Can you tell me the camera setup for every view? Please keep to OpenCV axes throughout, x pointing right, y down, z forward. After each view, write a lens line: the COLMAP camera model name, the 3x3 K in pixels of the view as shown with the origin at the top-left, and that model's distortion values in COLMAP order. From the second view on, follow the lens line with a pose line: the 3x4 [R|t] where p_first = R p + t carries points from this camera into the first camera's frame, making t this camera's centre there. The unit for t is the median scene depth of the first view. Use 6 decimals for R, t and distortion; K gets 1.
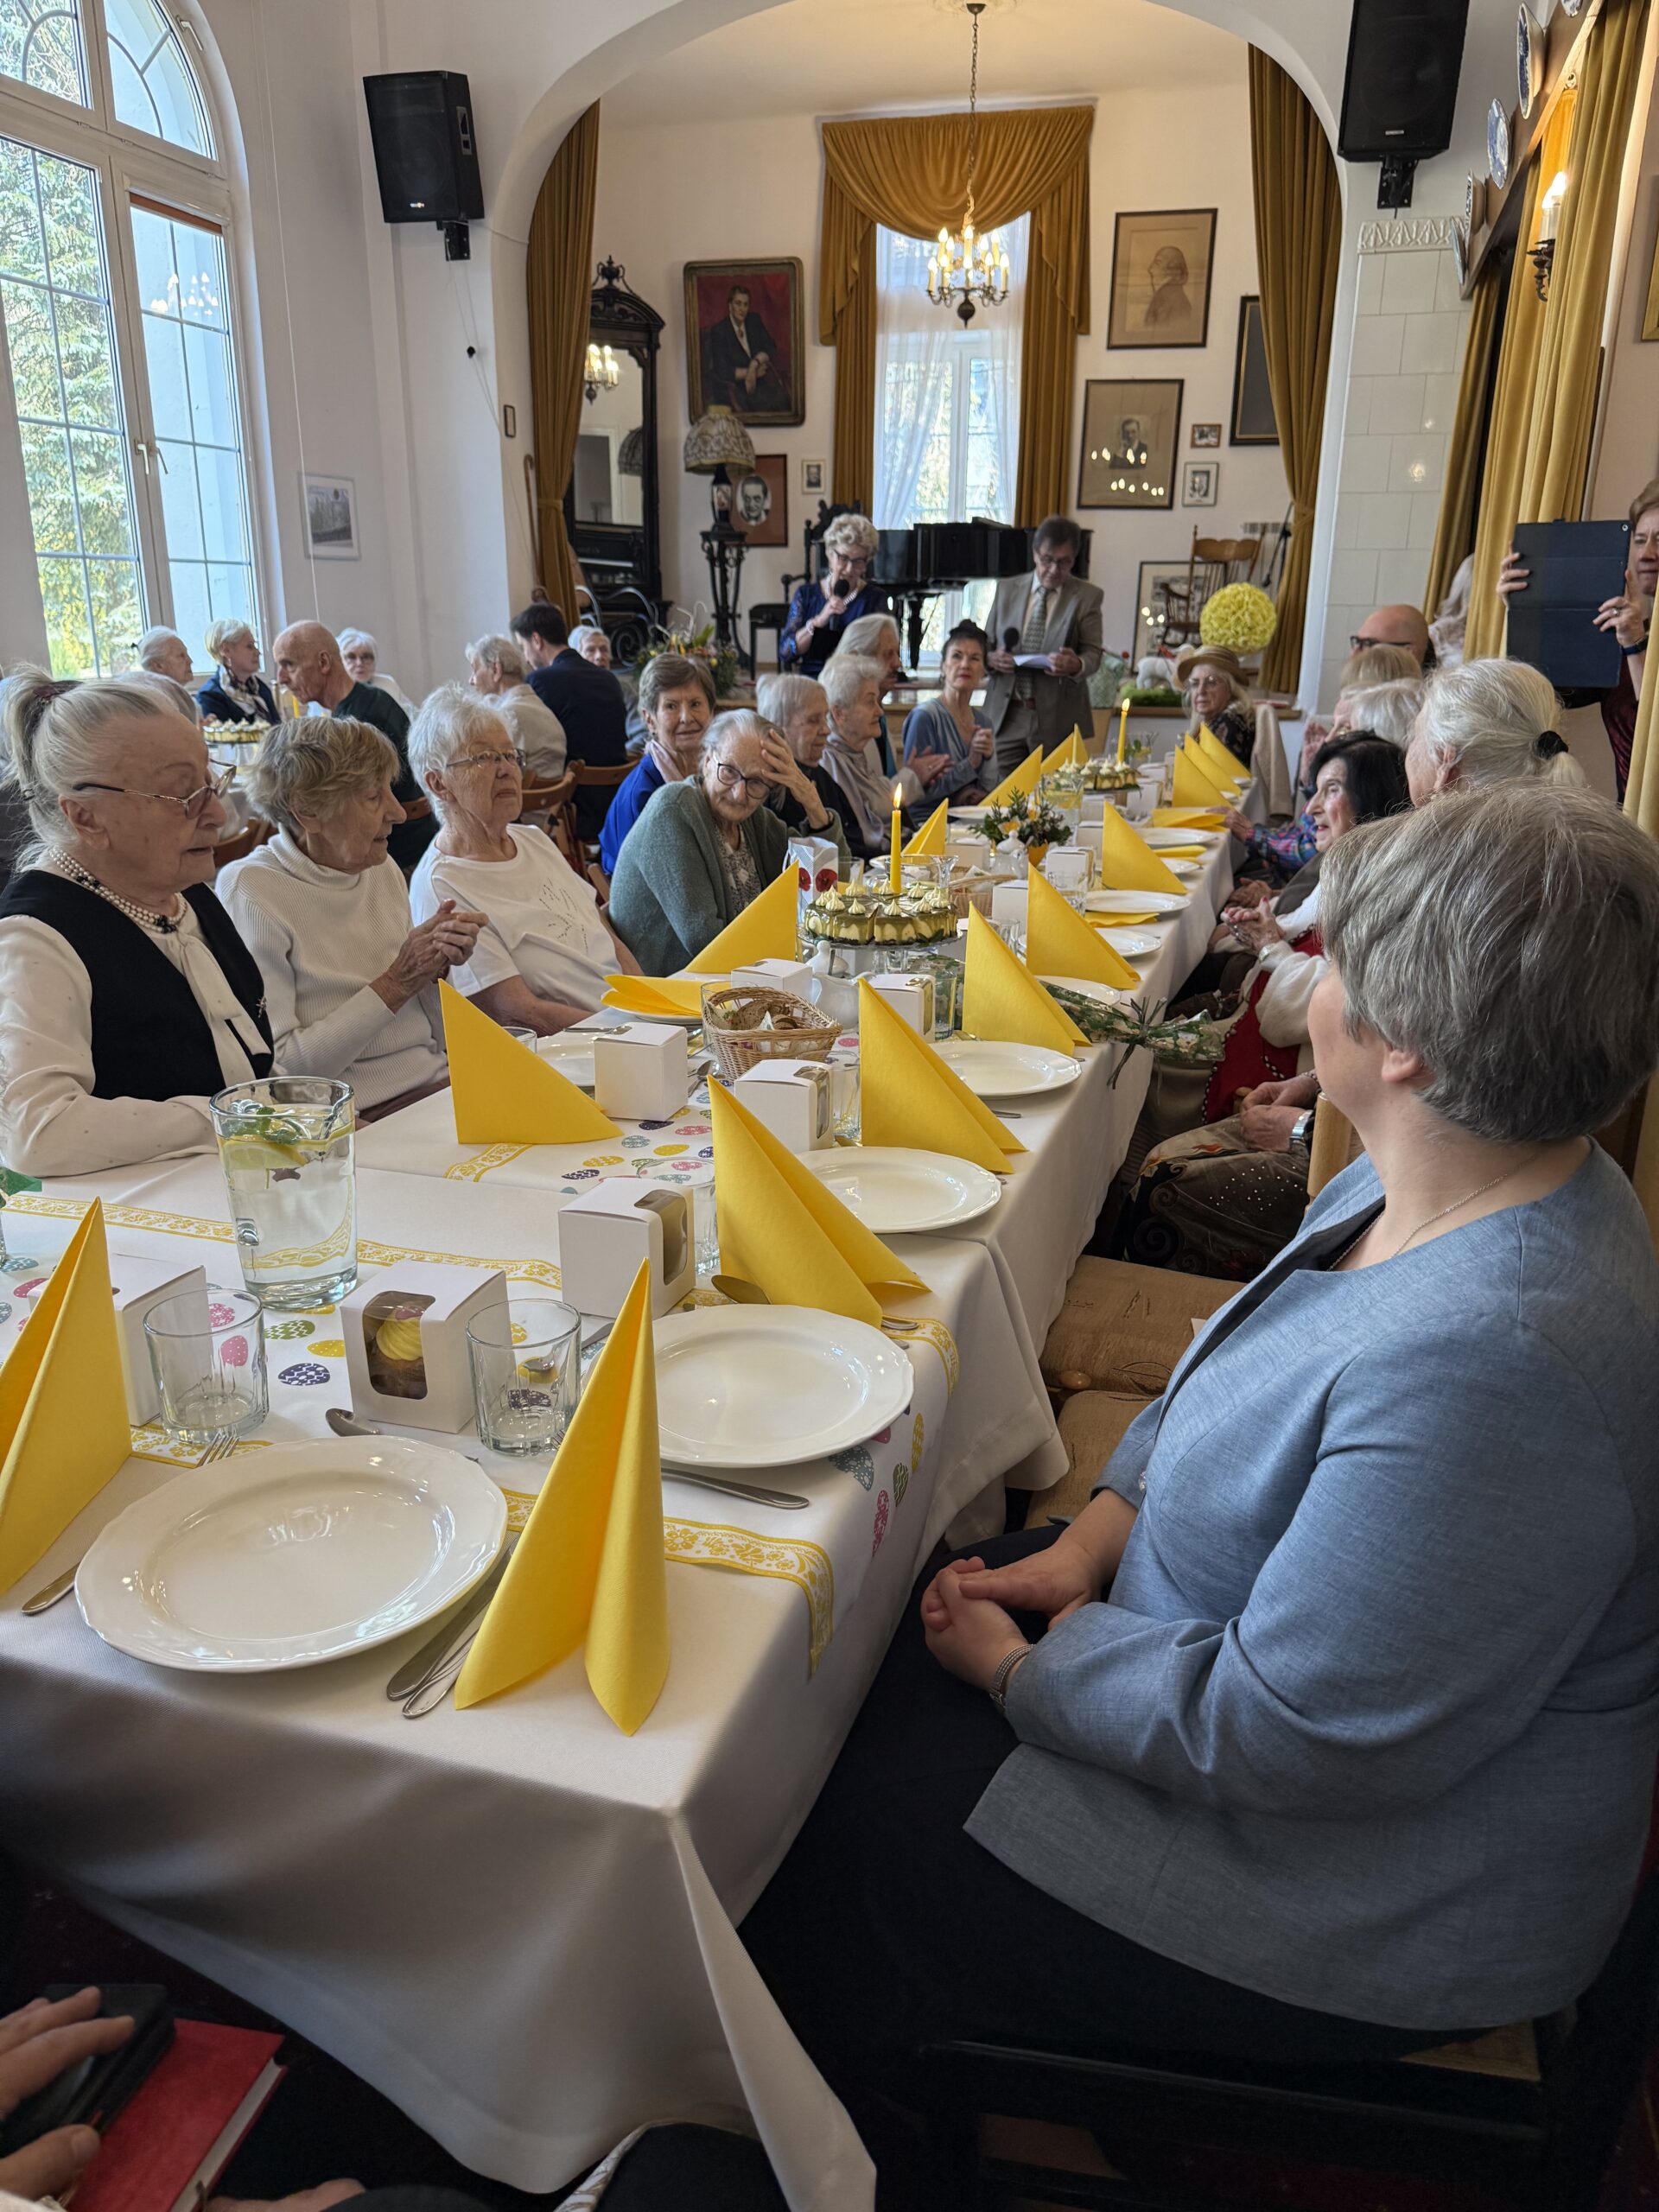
lens RADIAL K [[1560.7, 0, 823.3], [0, 1560.7, 1102.8], [0, 0, 1]] dist [0.029417, -0.036949]
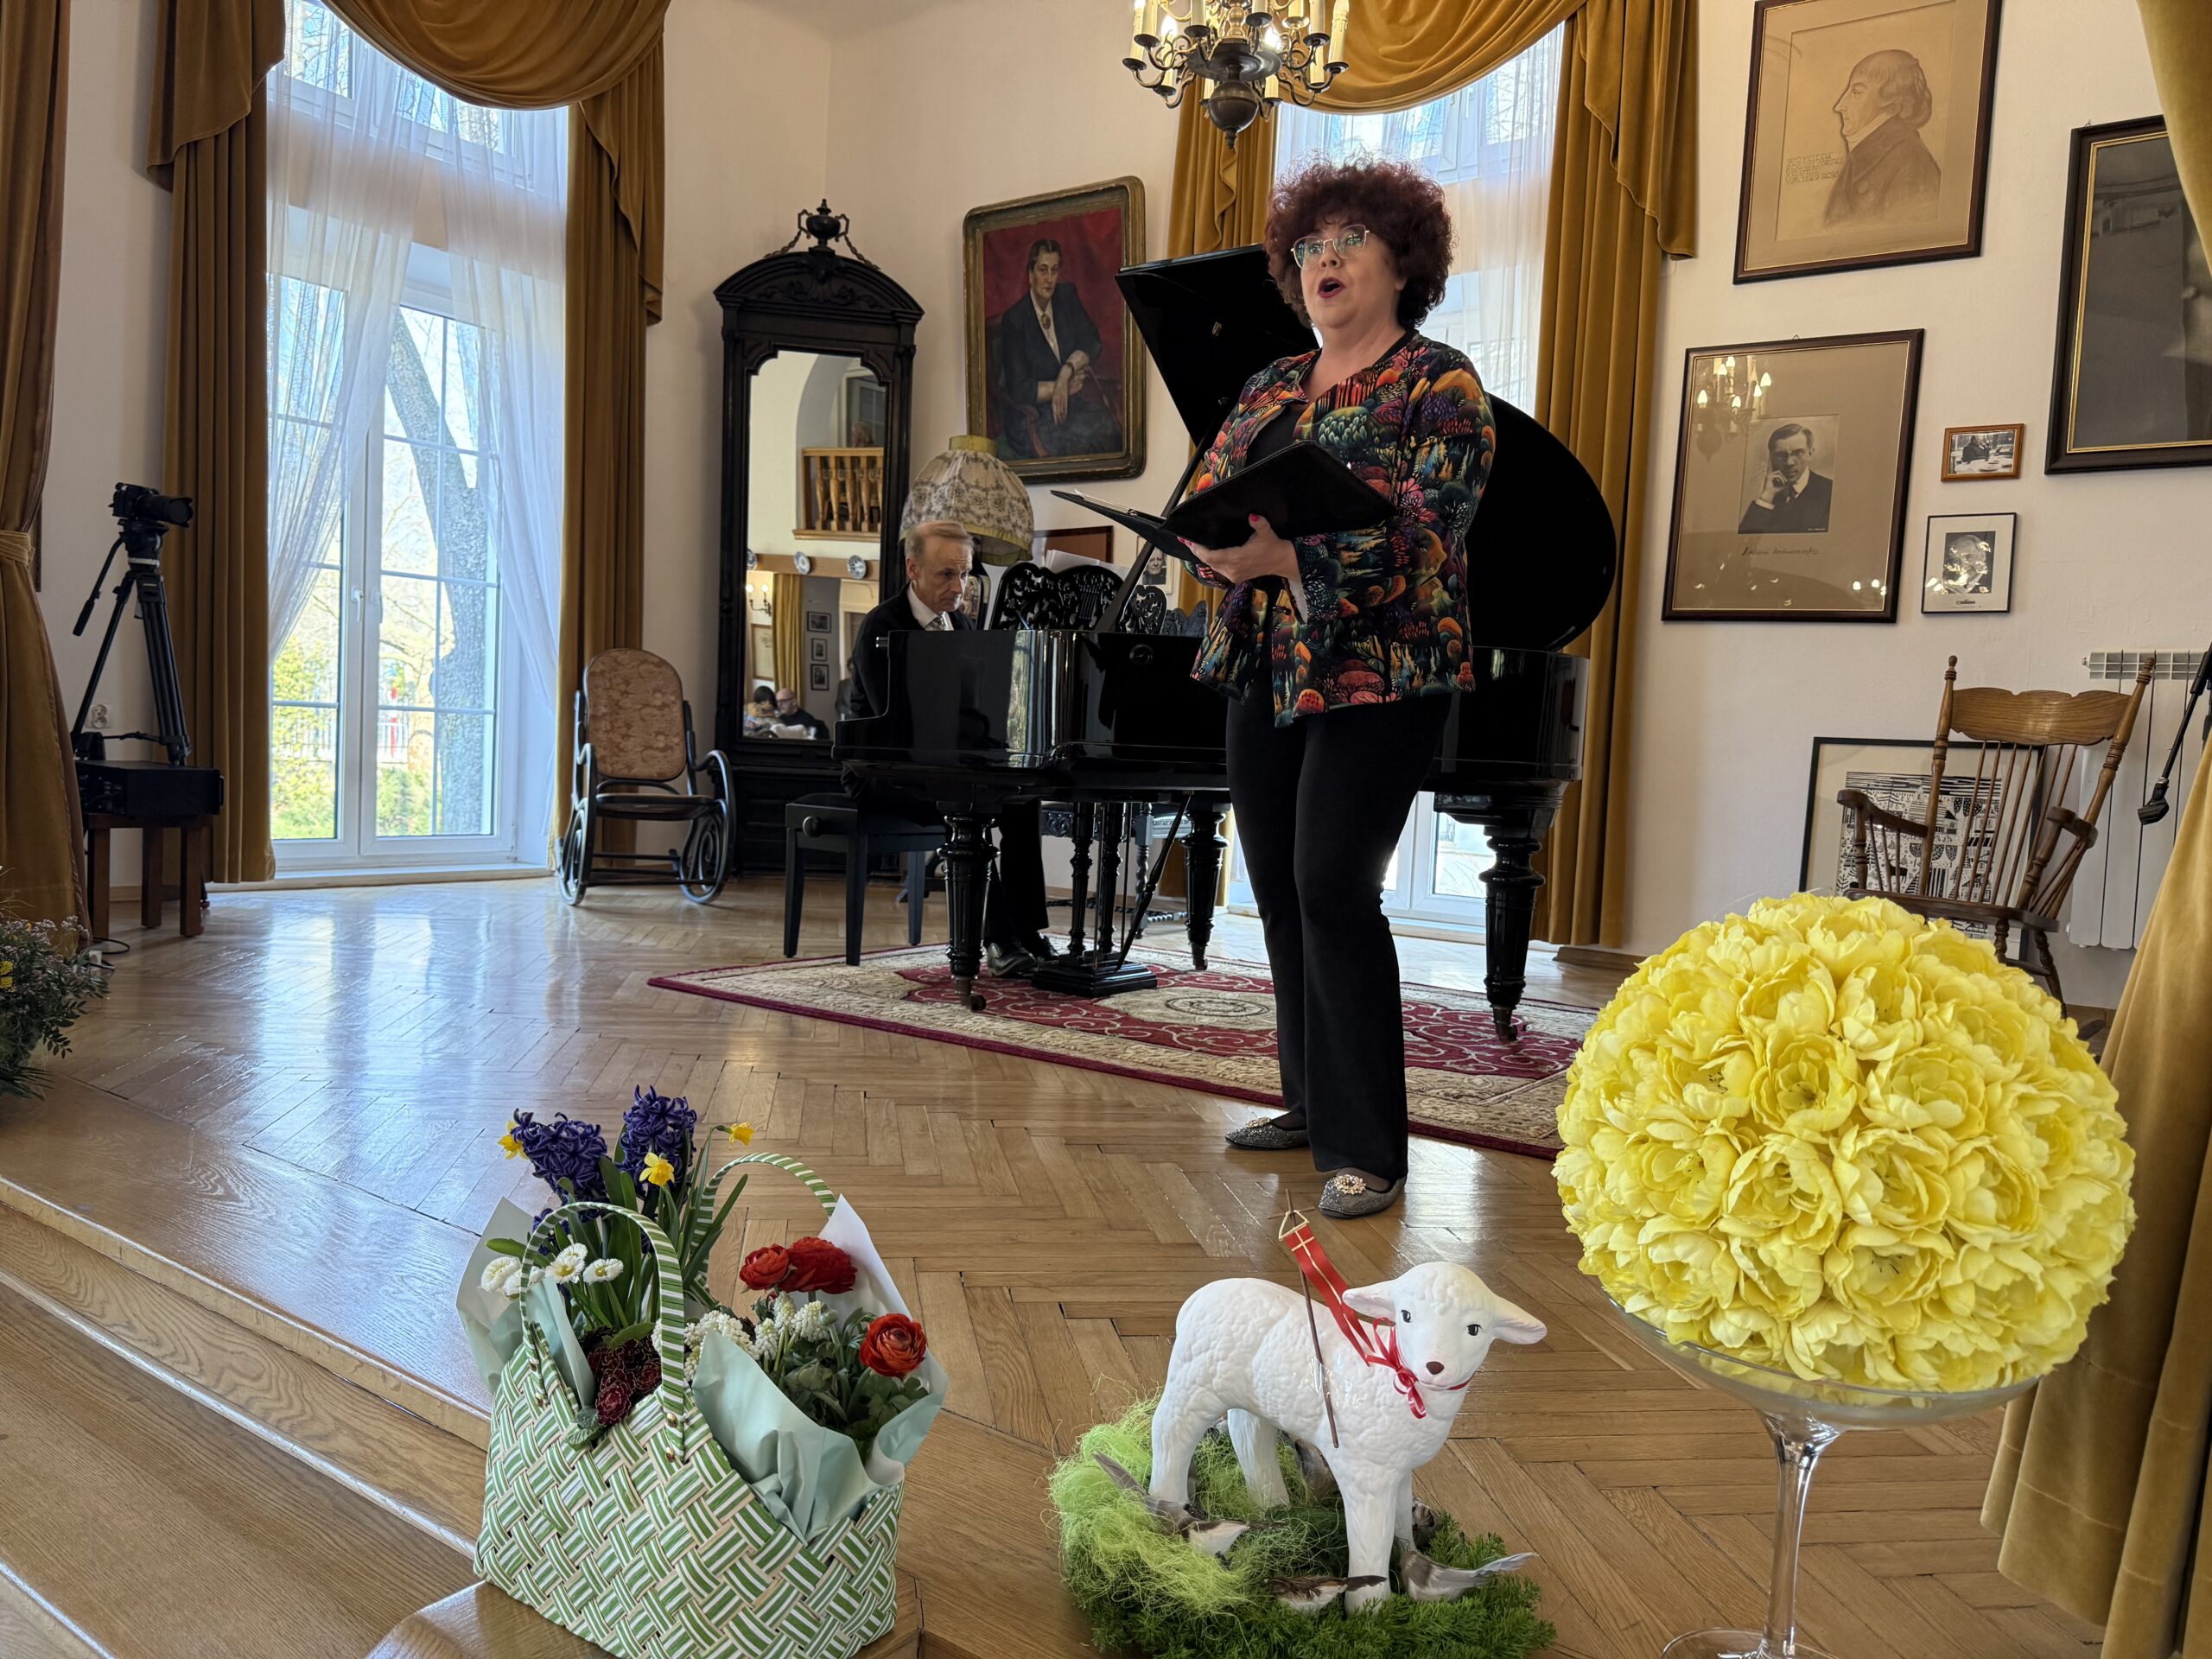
lens RADIAL K [[1560.7, 0, 1119.6], [0, 1560.7, 839.4], [0, 0, 1]] dist [0.029417, -0.036949]
pose [[0.942273, 0.057757, -0.329827, 0.172078], [-0.139834, 0.962883, -0.230875, -0.201536], [0.304250, 0.263668, 0.915375, 0.581277]]
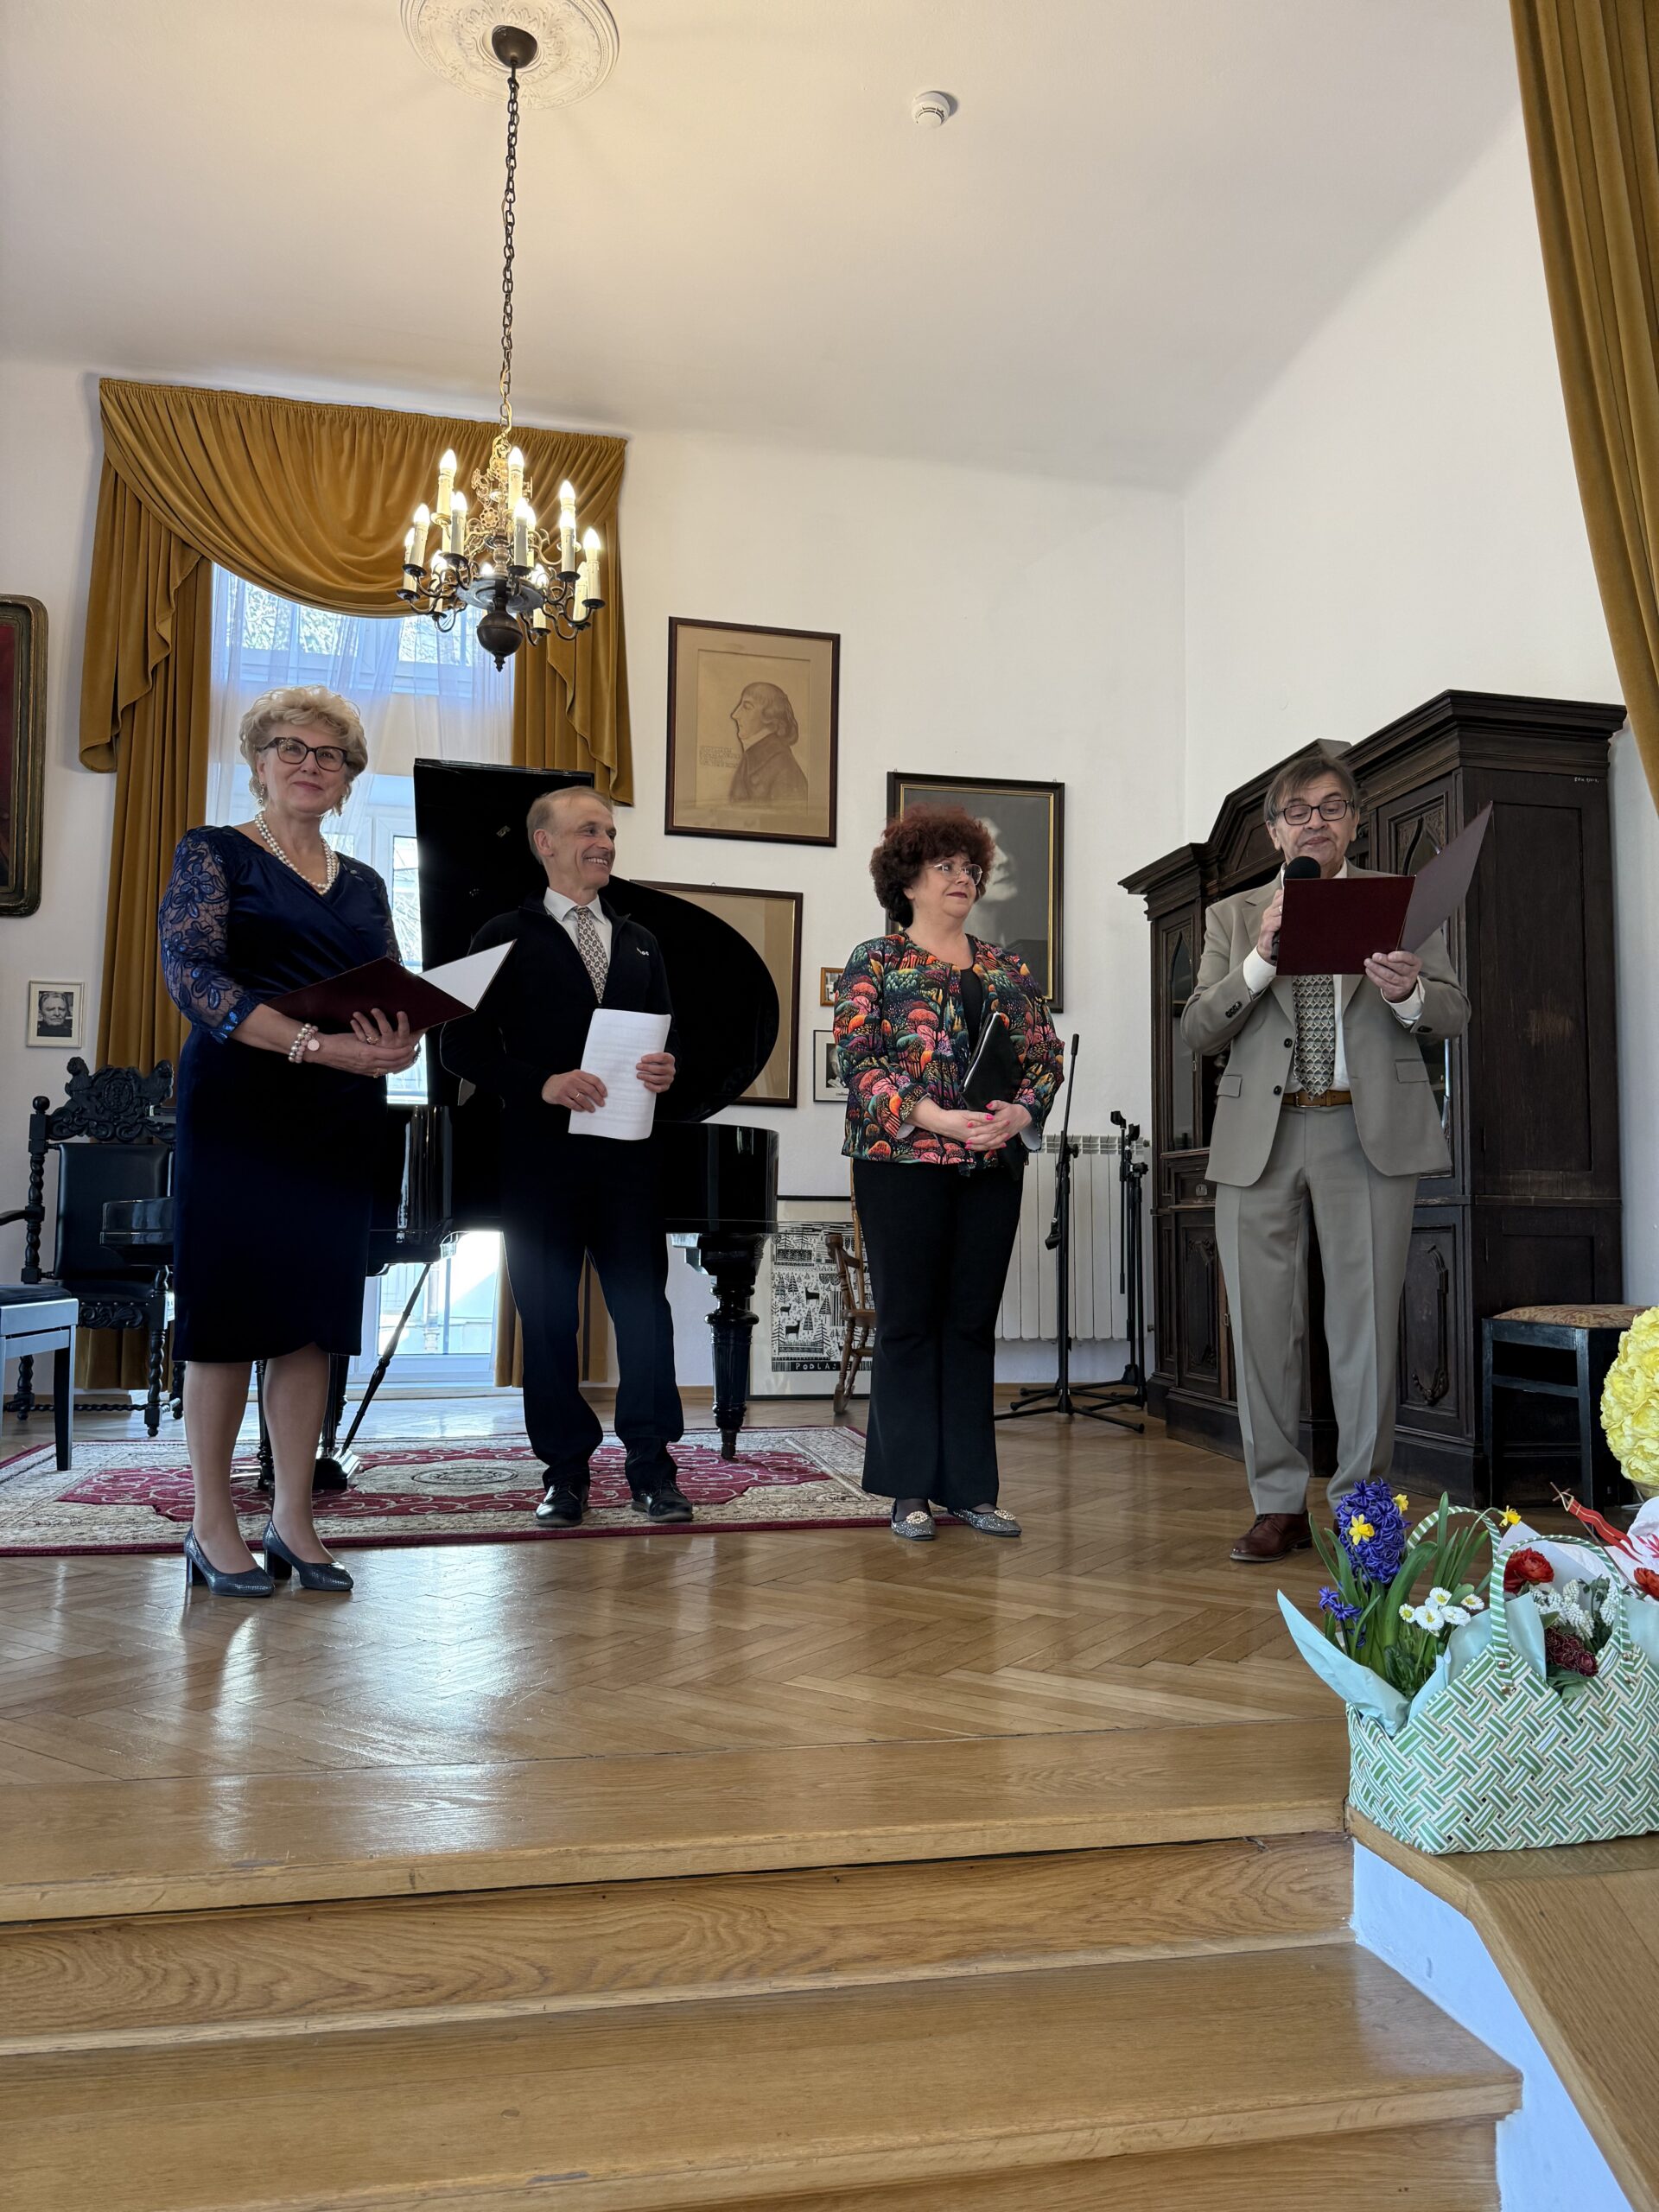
lens RADIAL K [[1560.7, 0, 816.1], [0, 1560.7, 1121.9], [0, 0, 1]] dist [0.029417, -0.036949]
pose [[0.887400, 0.038534, 0.459387, -0.019497], [0.134136, 0.931802, -0.337273, -0.193400], [-0.441054, 0.360916, 0.821712, 0.561753]]
